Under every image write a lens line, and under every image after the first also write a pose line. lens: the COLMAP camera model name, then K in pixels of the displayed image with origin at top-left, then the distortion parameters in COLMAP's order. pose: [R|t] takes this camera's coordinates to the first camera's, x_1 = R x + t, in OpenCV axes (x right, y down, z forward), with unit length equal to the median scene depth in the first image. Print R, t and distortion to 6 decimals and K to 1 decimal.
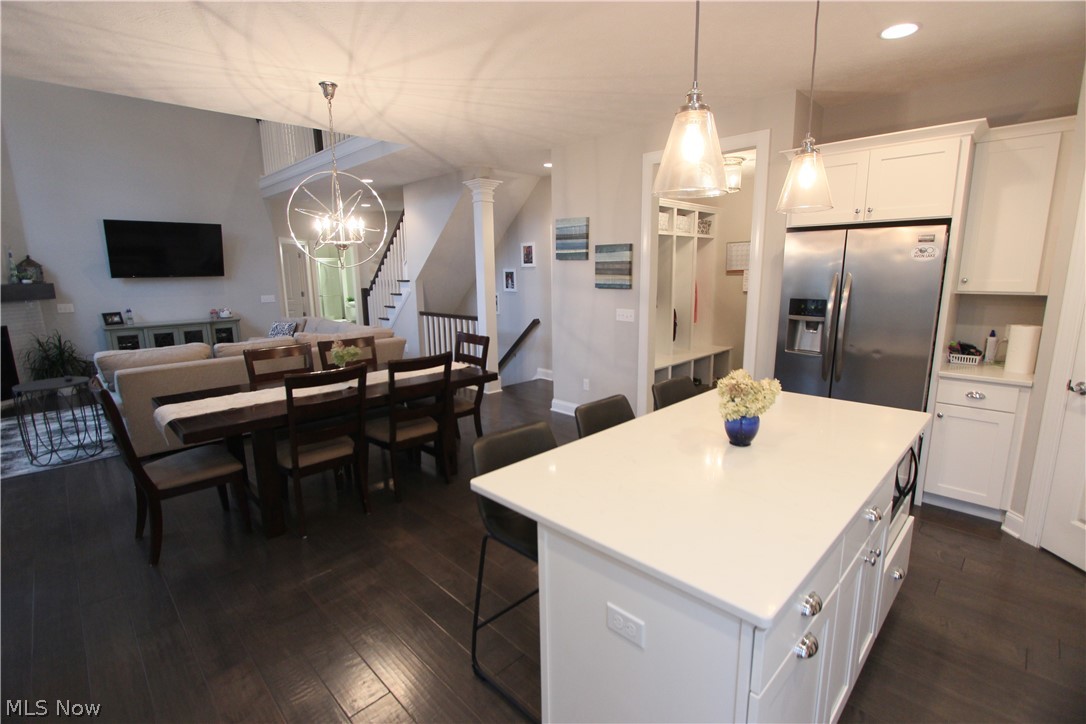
lens RADIAL K [[500.9, 0, 547.9], [0, 500.9, 363.7], [0, 0, 1]] dist [-0.018286, 0.002672]
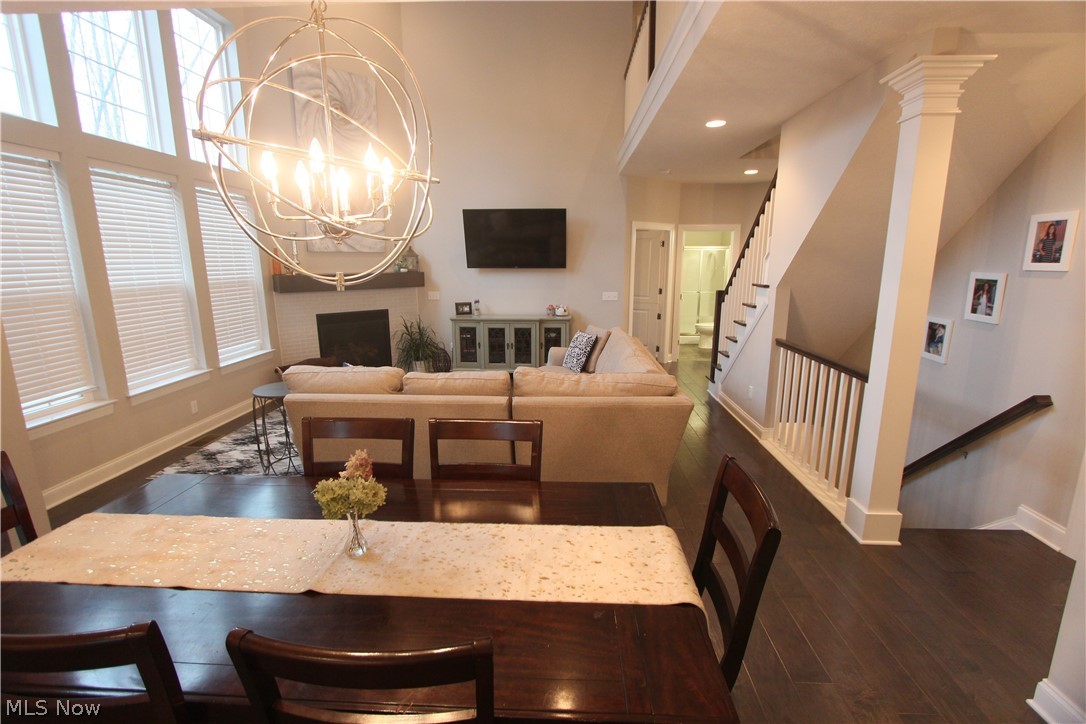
lens RADIAL K [[500.9, 0, 545.5], [0, 500.9, 363.3], [0, 0, 1]] dist [-0.018286, 0.002672]
pose [[0.672179, 0.162766, -0.722276, -0.009428], [-0.143904, 0.985654, 0.088196, -0.096871], [0.726269, 0.044655, 0.685958, 0.433661]]
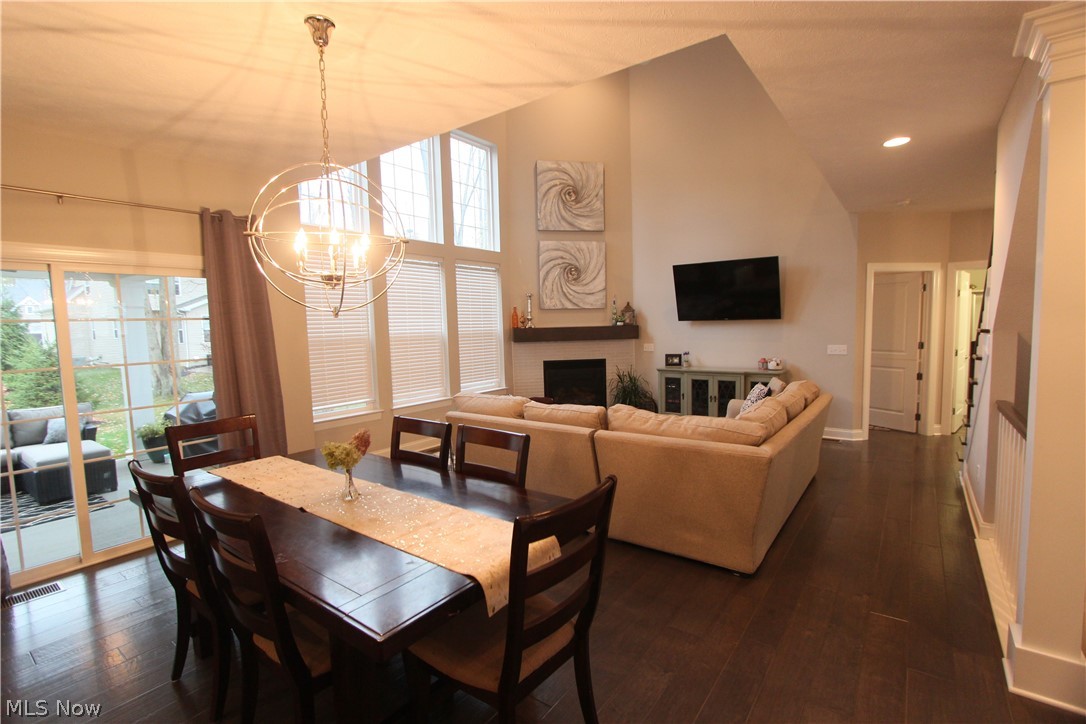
lens RADIAL K [[500.9, 0, 551.2], [0, 500.9, 364.0], [0, 0, 1]] dist [-0.018286, 0.002672]
pose [[0.152471, 0.087713, -0.984408, 0.117226], [-0.162501, 0.984722, 0.062572, -0.108905], [0.974857, 0.150427, 0.164395, 0.592227]]
